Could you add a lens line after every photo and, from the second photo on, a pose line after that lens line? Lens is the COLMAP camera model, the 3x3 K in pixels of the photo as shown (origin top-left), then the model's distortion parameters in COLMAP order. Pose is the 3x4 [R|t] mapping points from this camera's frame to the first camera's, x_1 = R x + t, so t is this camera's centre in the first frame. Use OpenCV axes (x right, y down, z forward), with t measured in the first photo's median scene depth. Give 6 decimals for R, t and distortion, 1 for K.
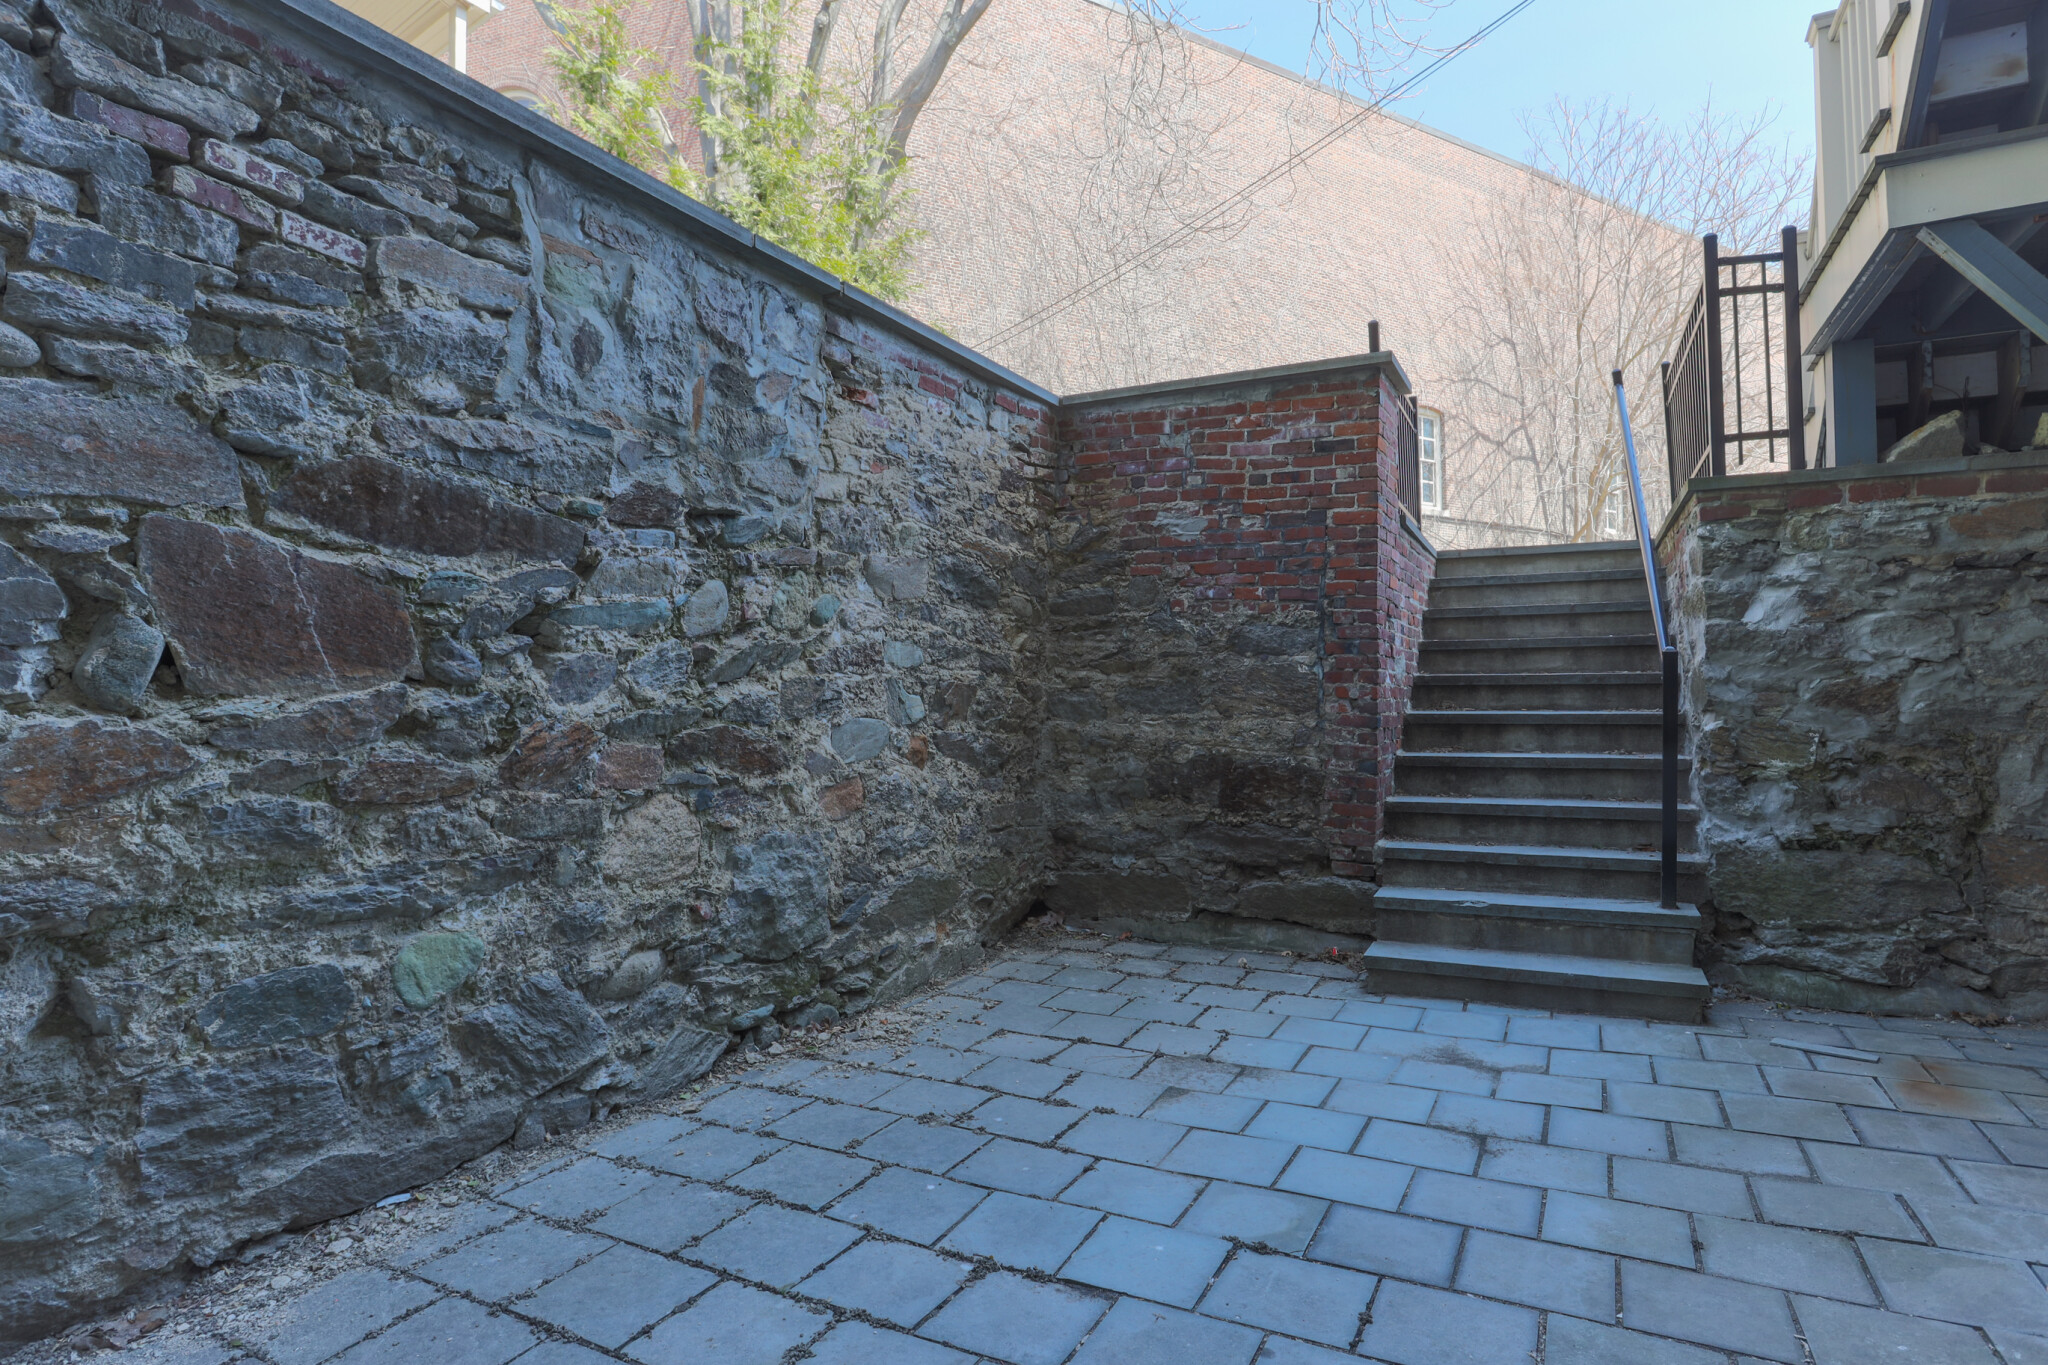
lens RADIAL K [[1101.1, 0, 1024.0], [0, 1101.1, 682.5], [0, 0, 1]] dist [-0.002975, -0.000425]
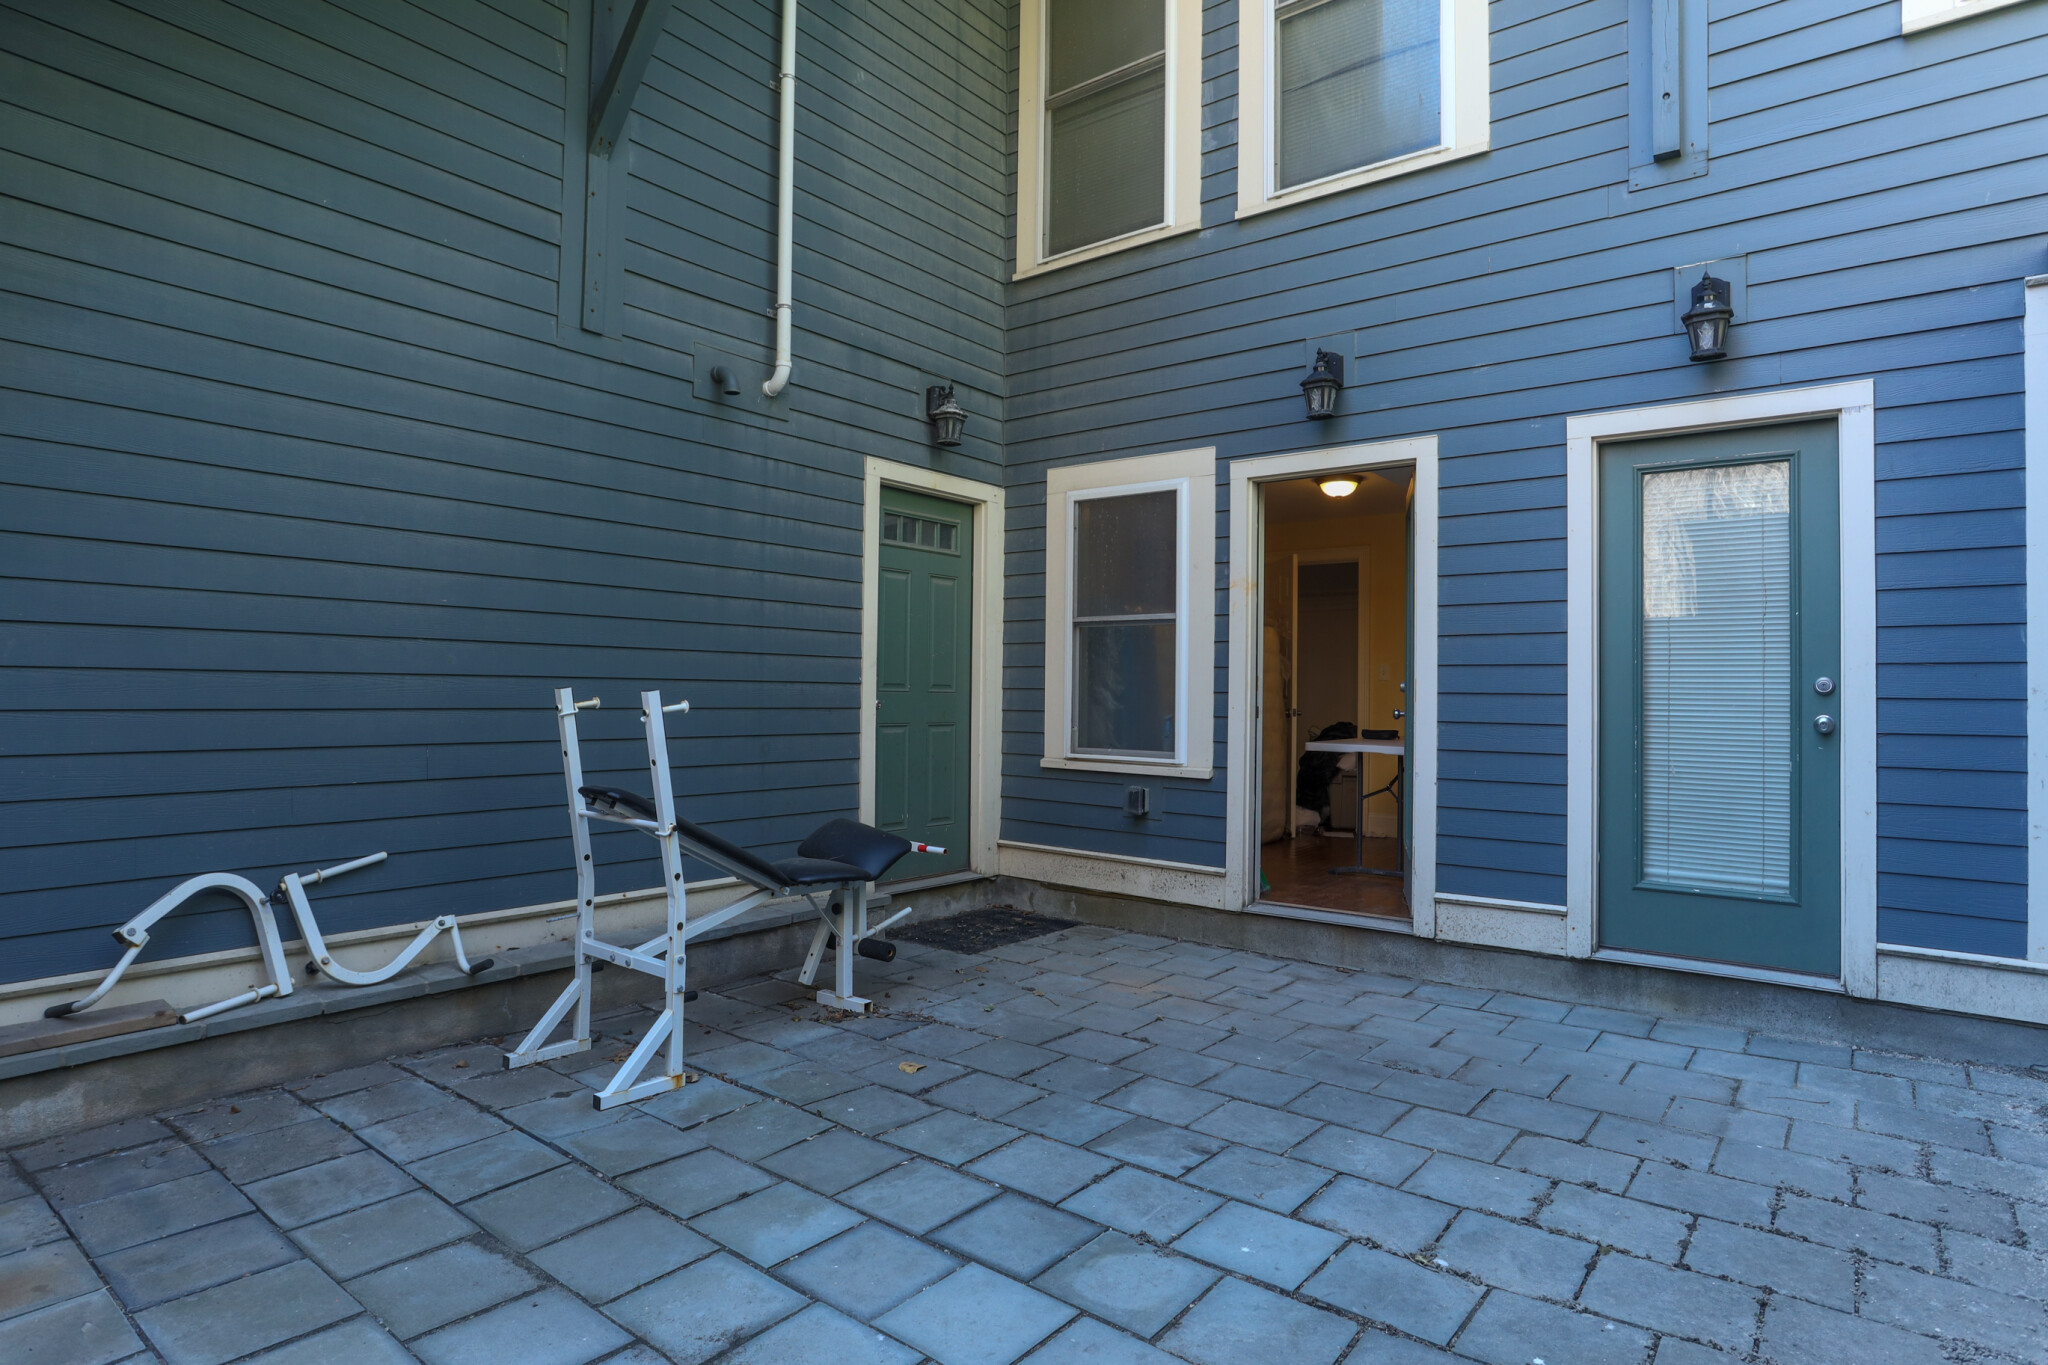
lens RADIAL K [[1101.1, 0, 1024.0], [0, 1101.1, 682.5], [0, 0, 1]] dist [-0.002975, -0.000425]
pose [[-0.980570, -0.007193, 0.196040, 0.125470], [-0.011129, 0.999758, -0.018981, 0.017225], [-0.195856, -0.020794, -0.980412, 1.994199]]
